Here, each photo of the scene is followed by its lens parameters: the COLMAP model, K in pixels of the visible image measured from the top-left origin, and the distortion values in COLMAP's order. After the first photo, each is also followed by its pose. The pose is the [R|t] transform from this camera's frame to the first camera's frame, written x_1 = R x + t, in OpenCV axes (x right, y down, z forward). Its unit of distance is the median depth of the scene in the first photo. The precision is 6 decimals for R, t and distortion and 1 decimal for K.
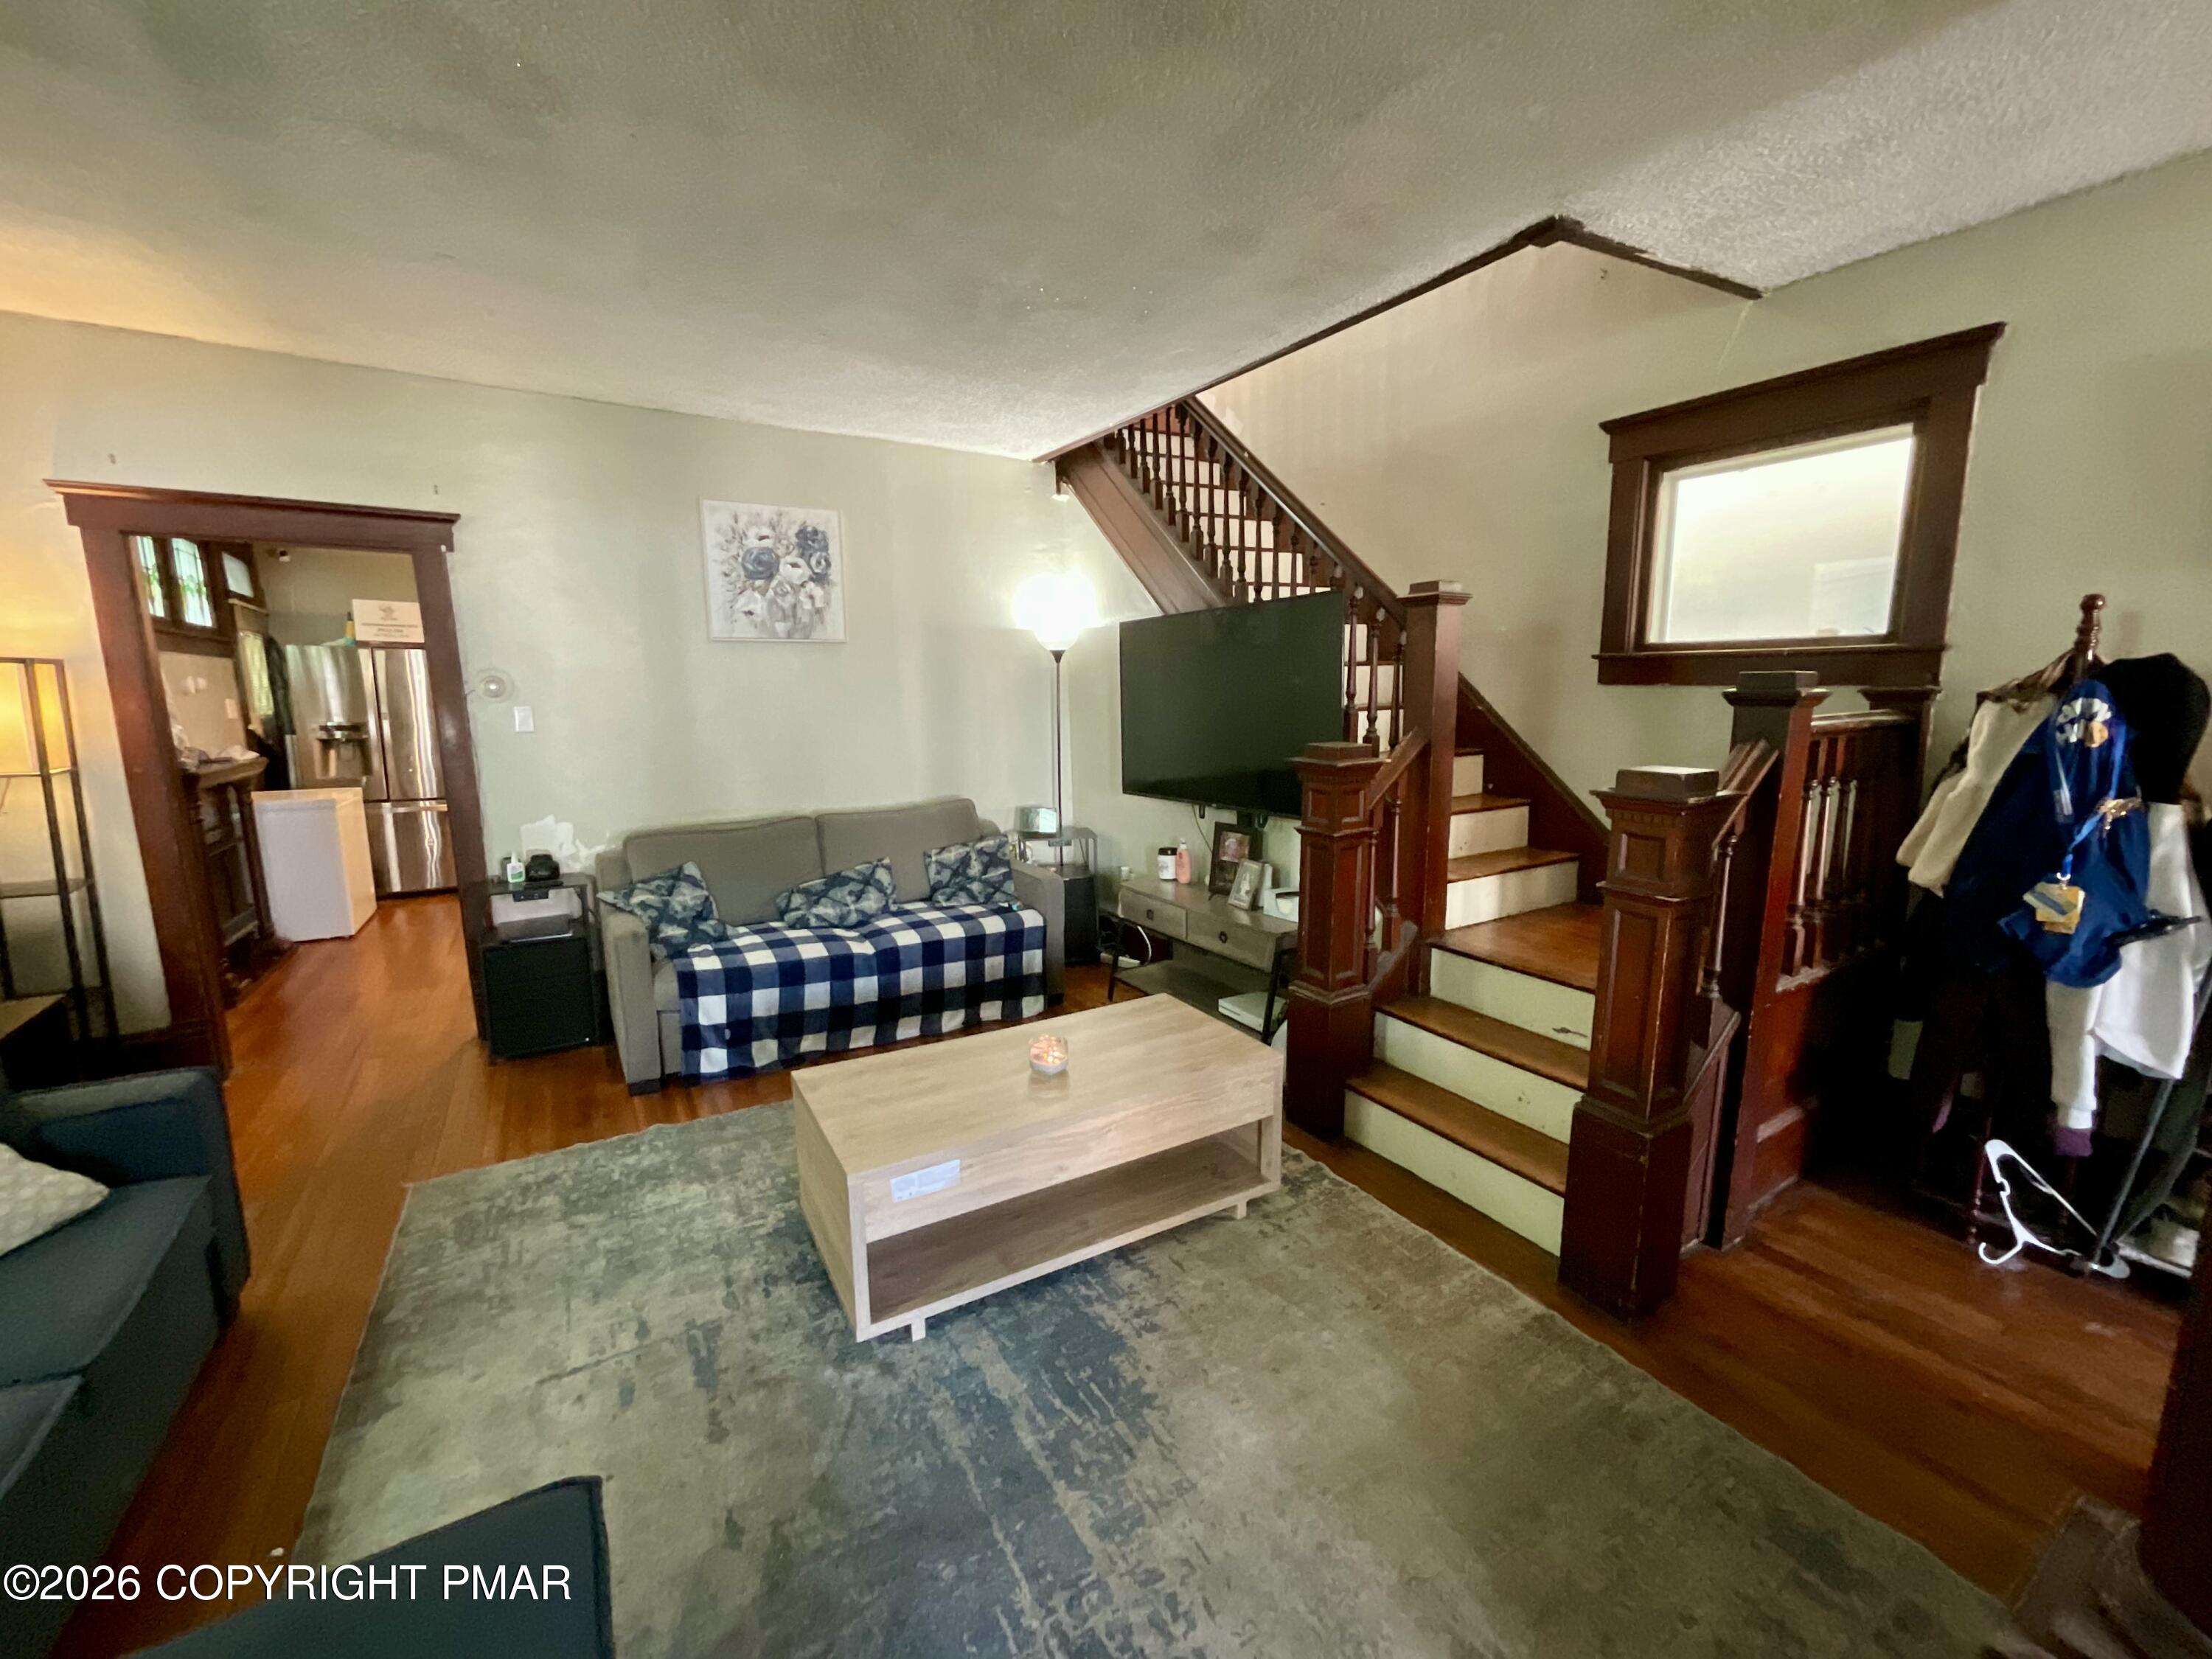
lens RADIAL K [[901.1, 0, 1105.3], [0, 901.1, 829.6], [0, 0, 1]] dist [-0.000238, -0.000537]
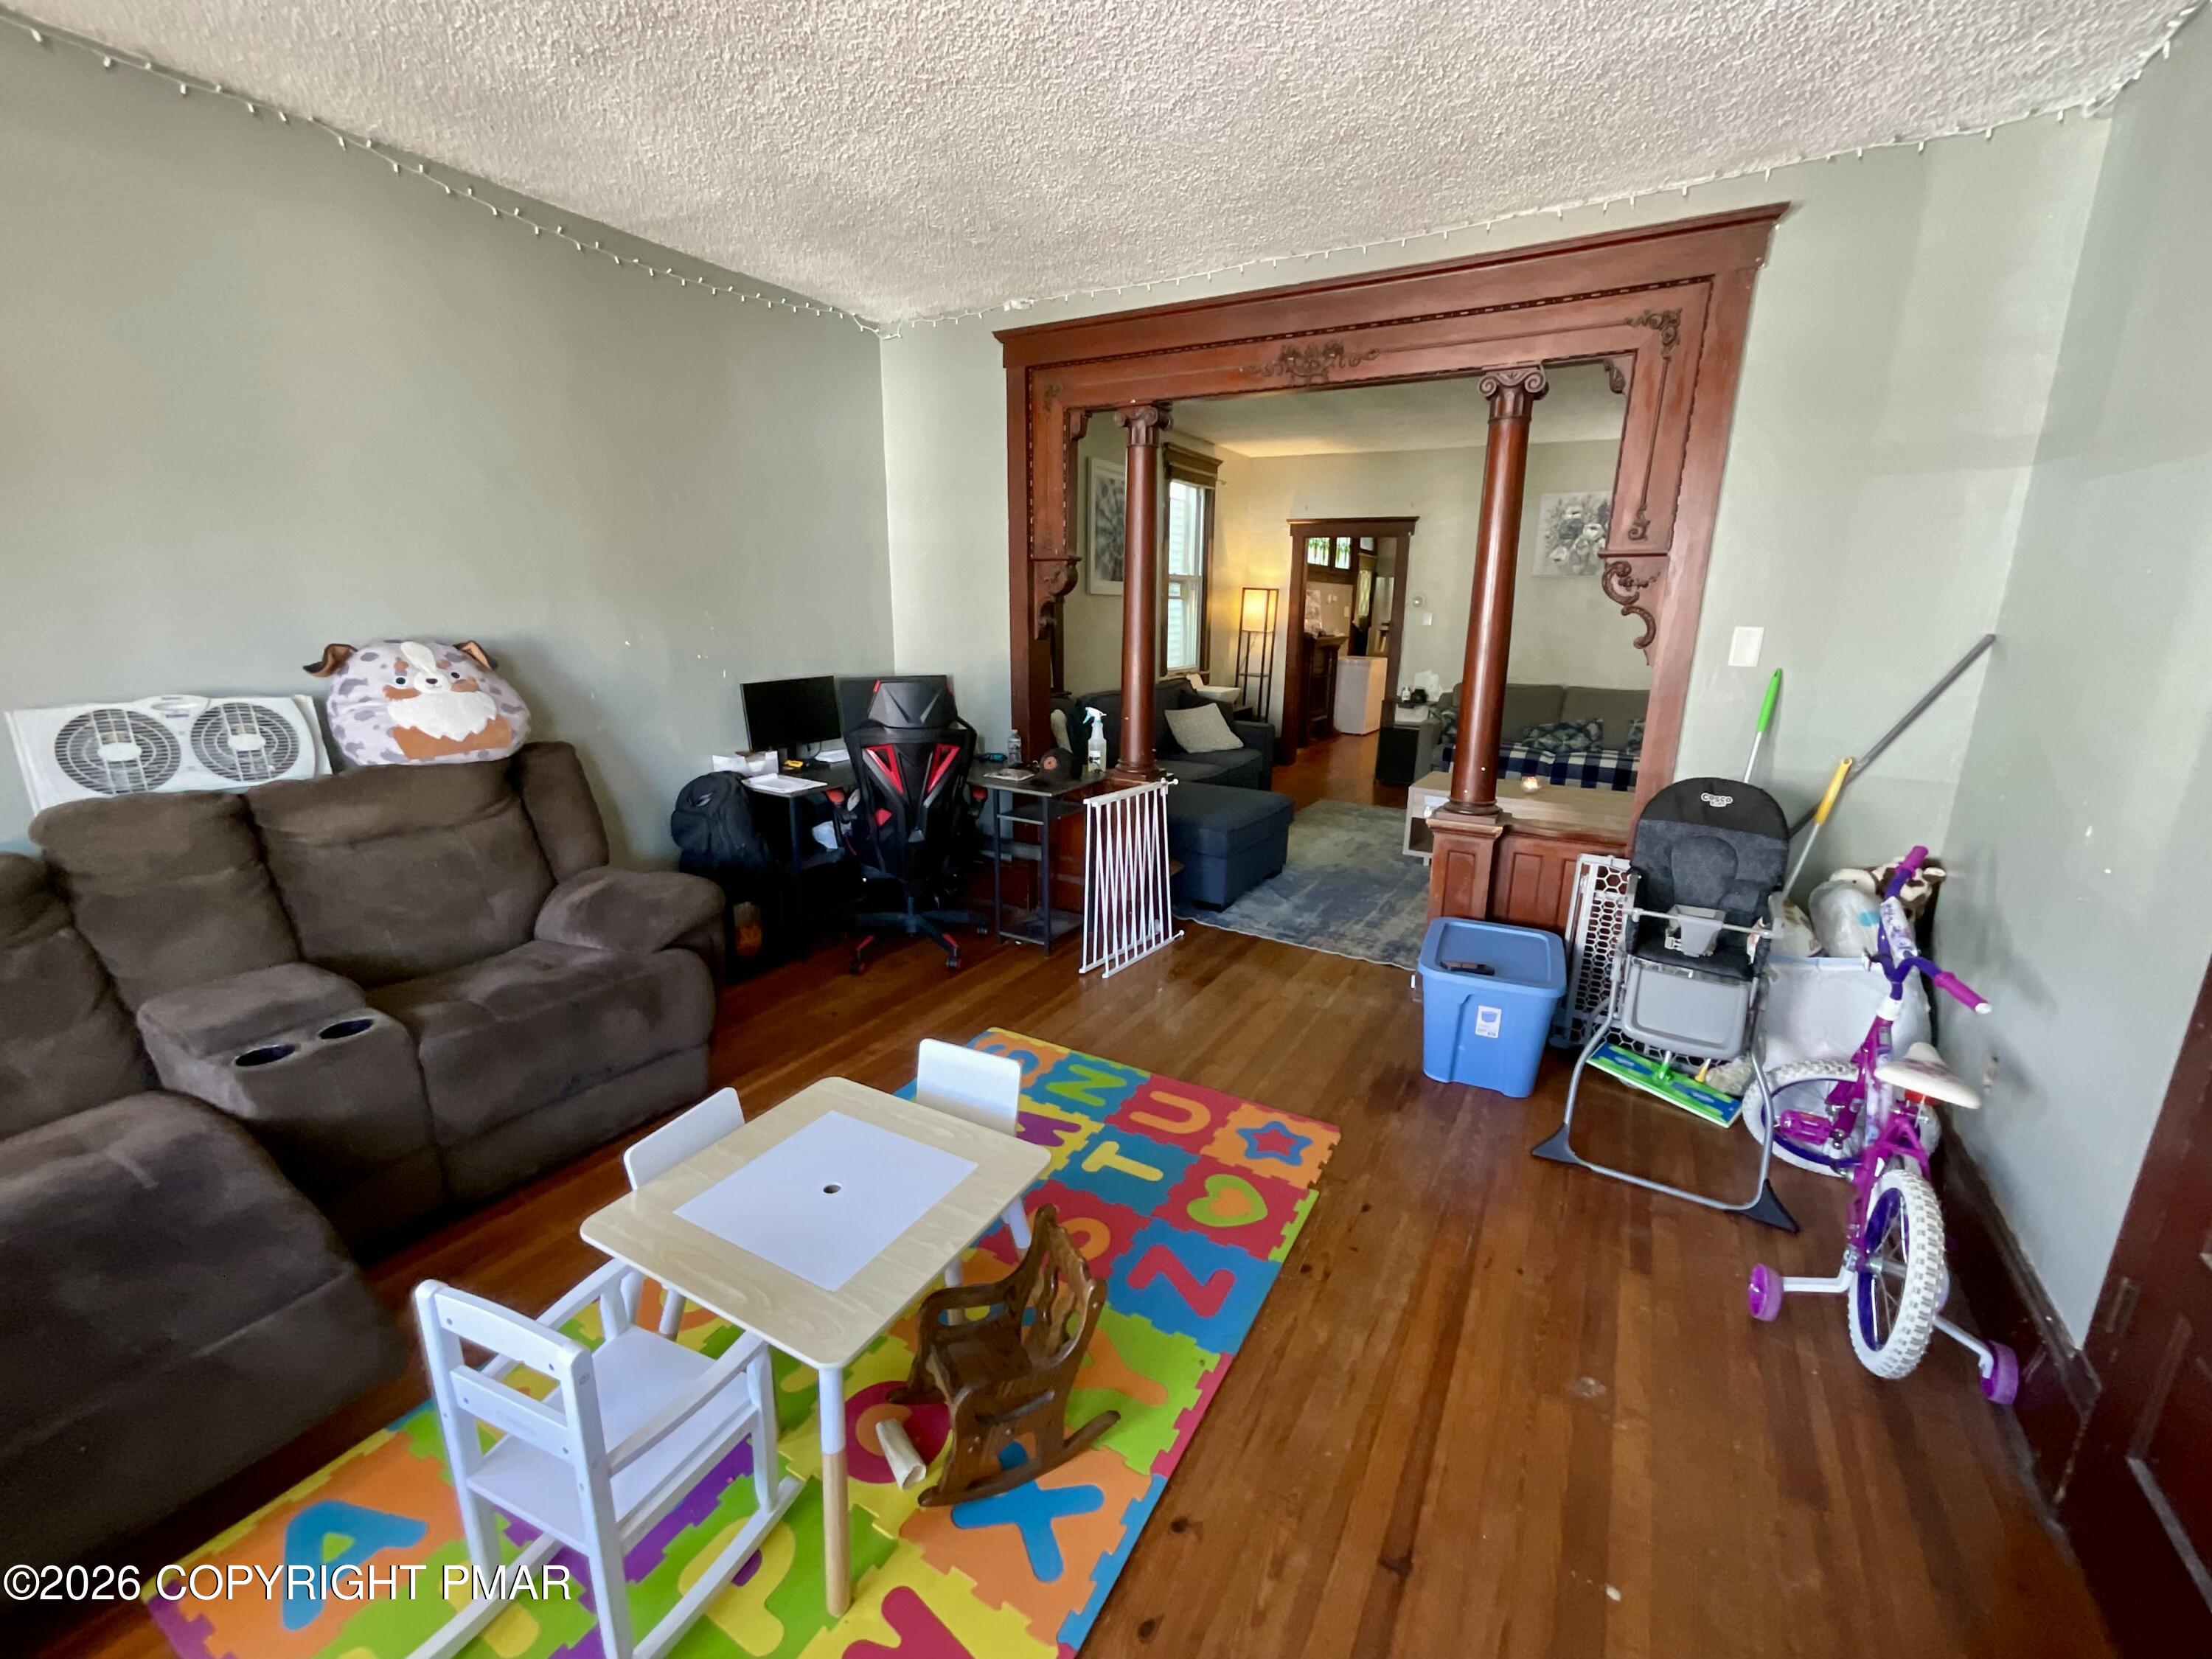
lens RADIAL K [[901.1, 0, 1104.8], [0, 901.1, 828.1], [0, 0, 1]] dist [-0.000238, -0.000537]
pose [[0.469323, 0.231139, -0.852238, 0.785742], [-0.157455, 0.971572, 0.176795, 0.081566], [0.868875, 0.051215, 0.492375, -0.544705]]
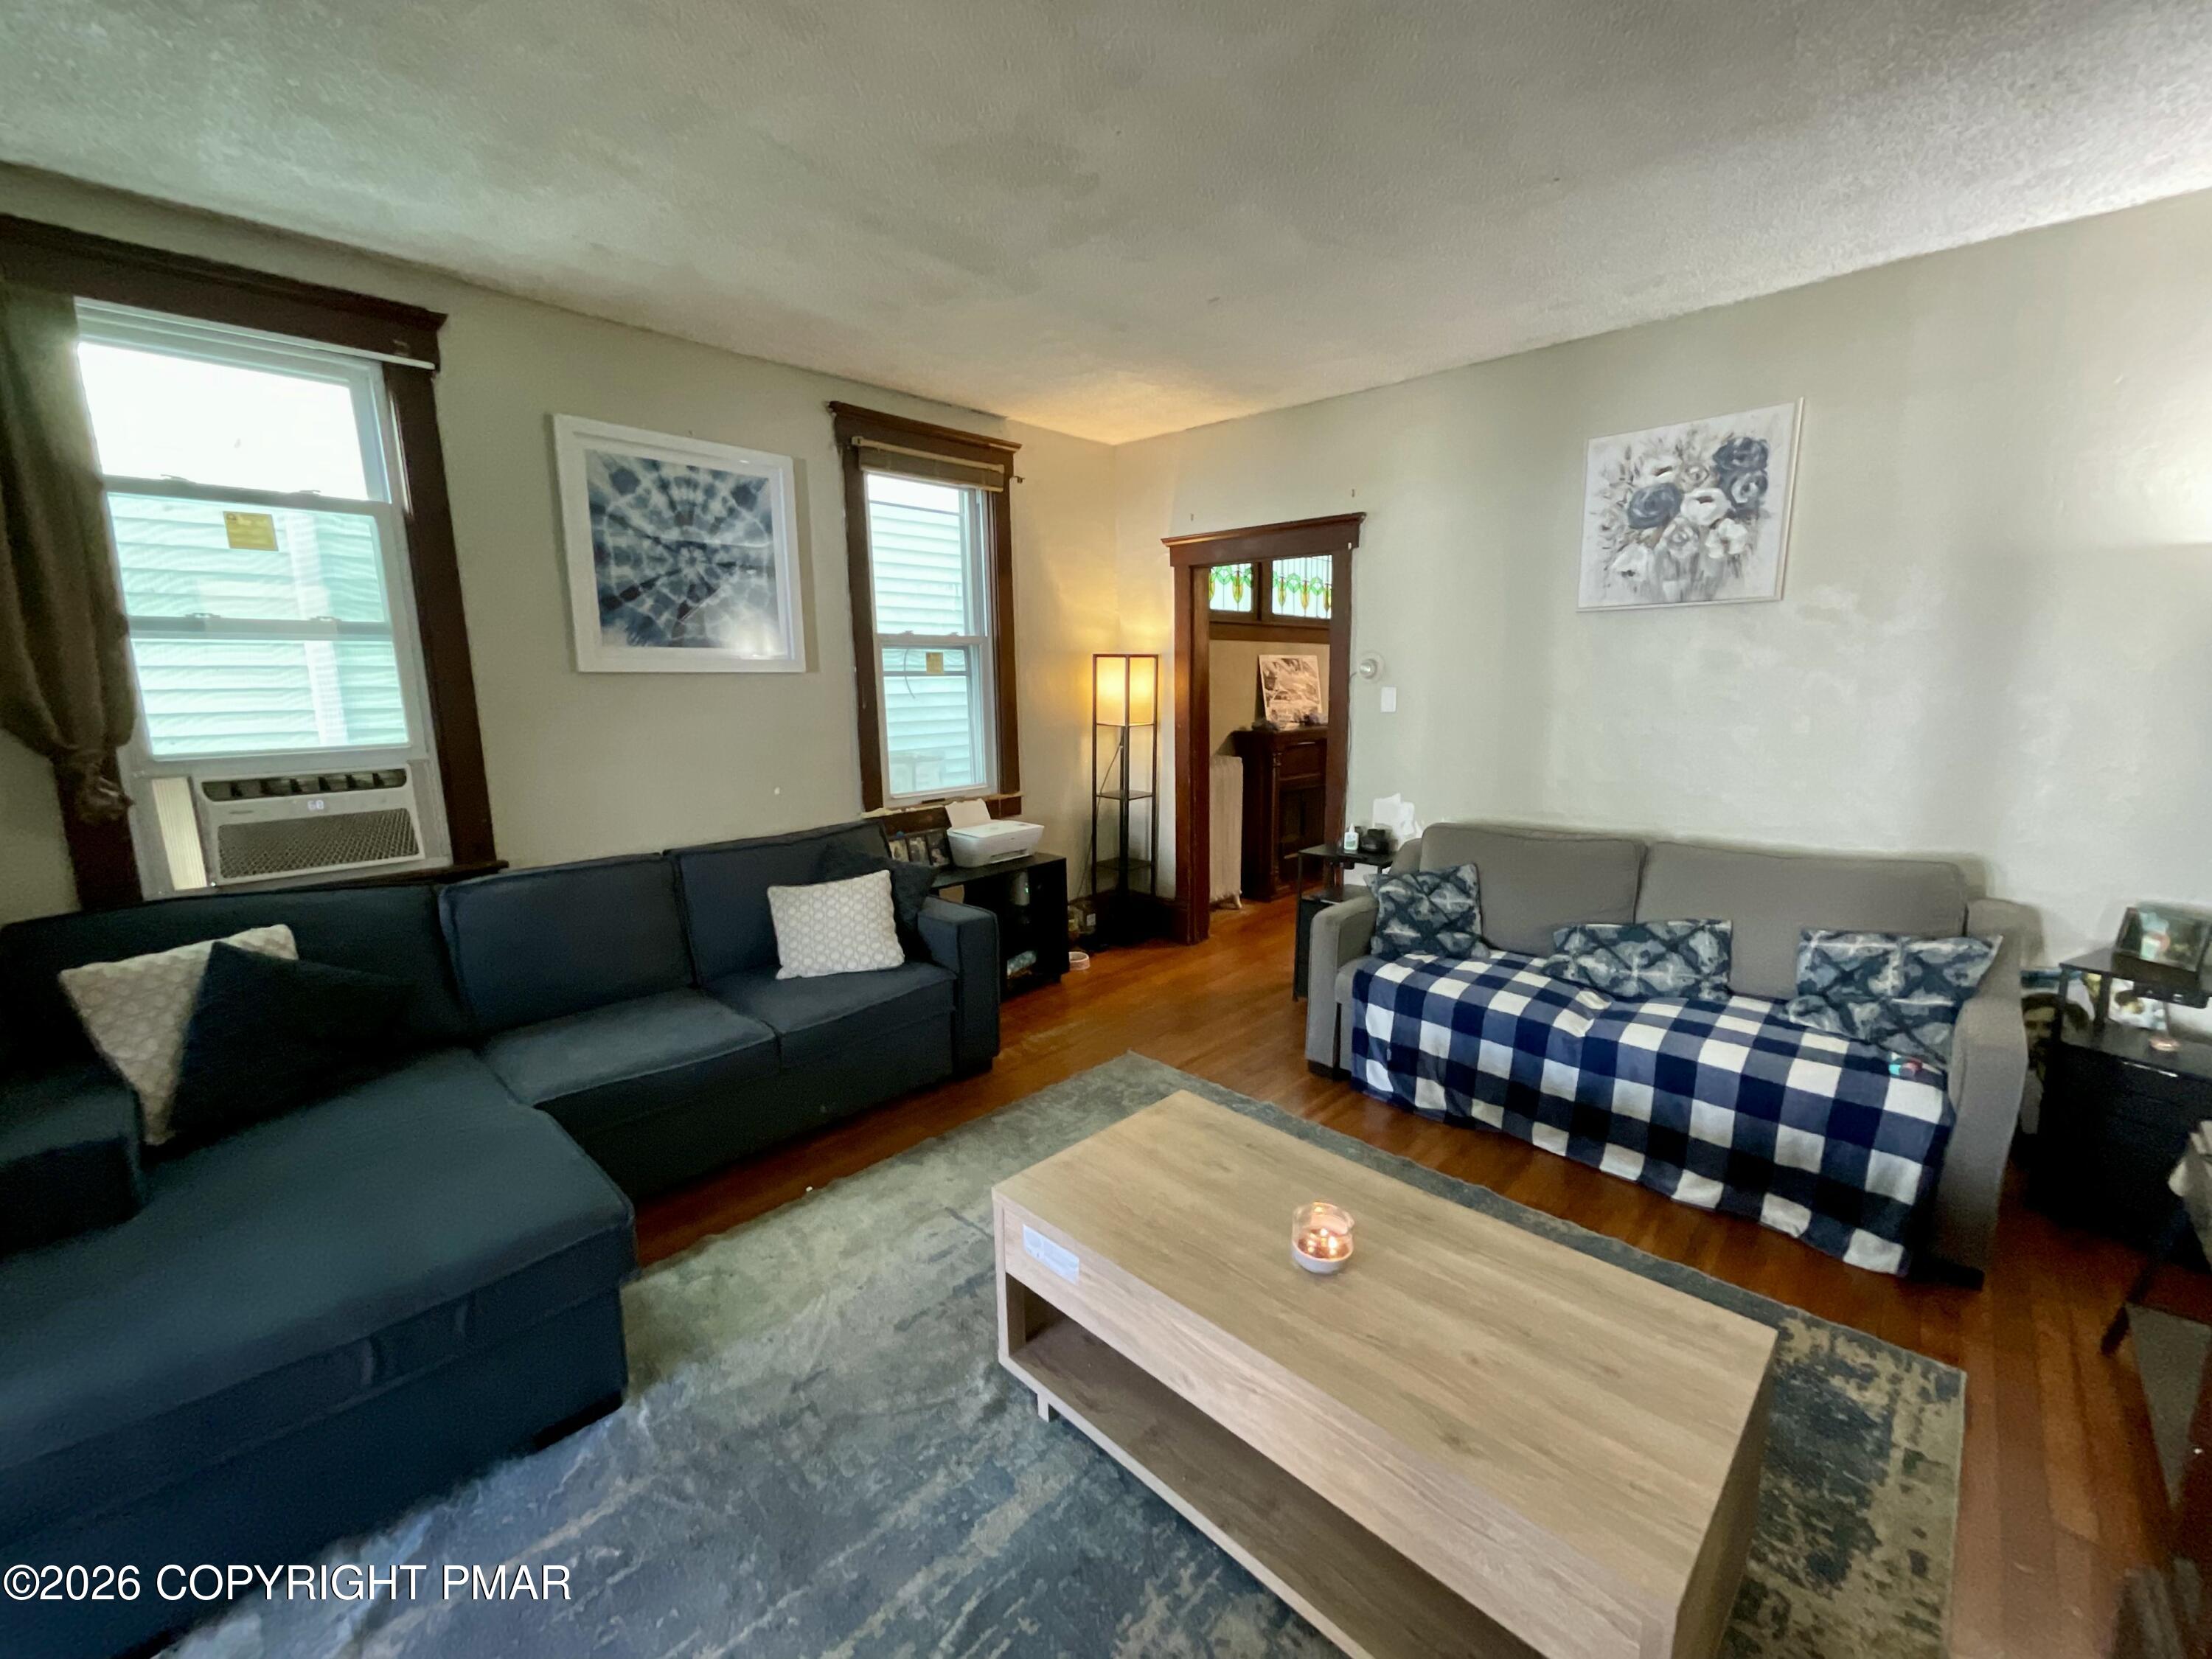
lens RADIAL K [[901.1, 0, 1110.7], [0, 901.1, 831.1], [0, 0, 1]] dist [-0.000238, -0.000537]
pose [[0.261699, 0.165964, -0.950773, 0.286675], [-0.142612, 0.980940, 0.131976, -0.063136], [0.954555, 0.101054, 0.280379, 0.395446]]
